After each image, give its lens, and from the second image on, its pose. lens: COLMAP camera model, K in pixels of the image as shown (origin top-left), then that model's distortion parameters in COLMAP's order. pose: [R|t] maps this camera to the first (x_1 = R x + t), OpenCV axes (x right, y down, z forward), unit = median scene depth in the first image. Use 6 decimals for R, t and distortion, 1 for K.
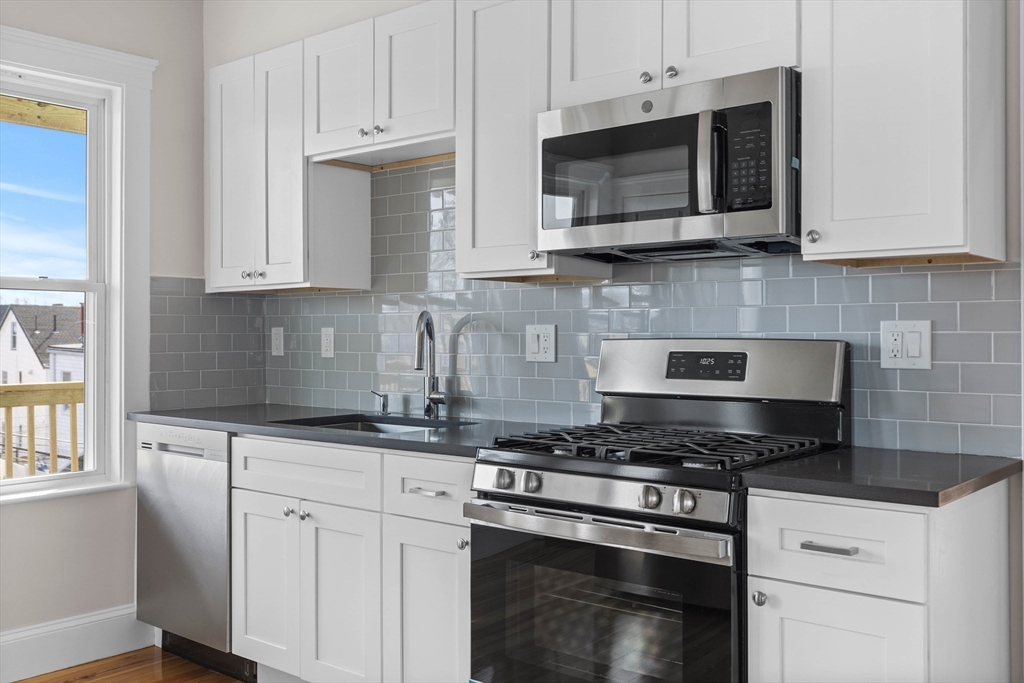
lens RADIAL K [[999.6, 0, 477.7], [0, 999.6, 337.2], [0, 0, 1]] dist [-0.000930, 0.002027]
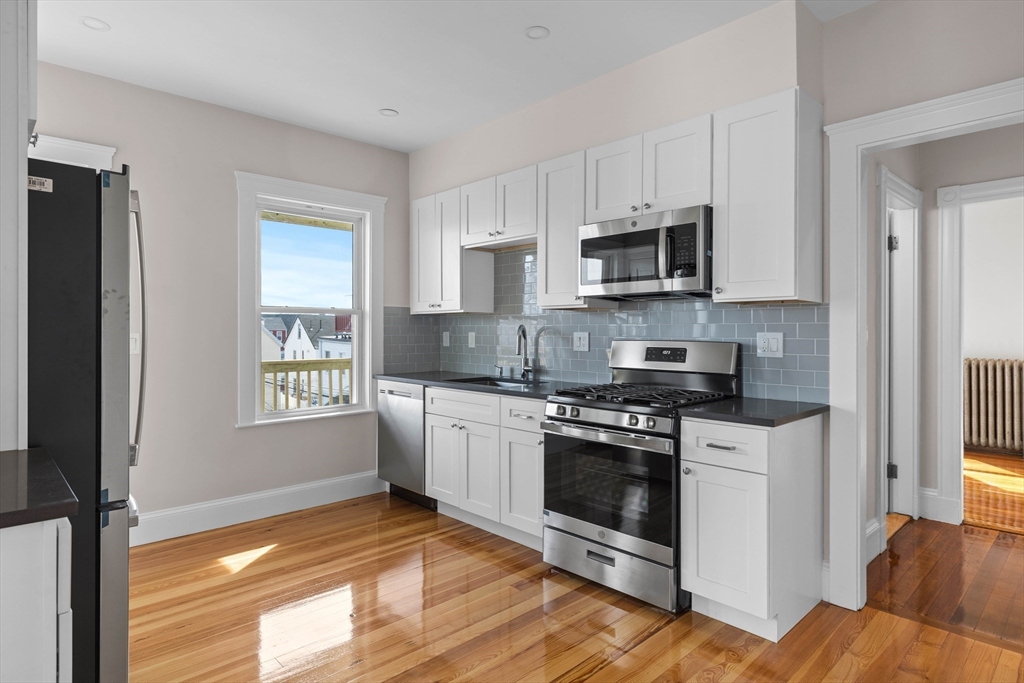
lens RADIAL K [[569.9, 0, 481.8], [0, 569.9, 335.0], [0, 0, 1]] dist [0.001450, -0.000101]
pose [[0.992397, 0.002424, -0.123053, 0.008334], [-0.001817, 0.999986, 0.005046, -0.013620], [0.123063, -0.004784, 0.992387, -0.137147]]
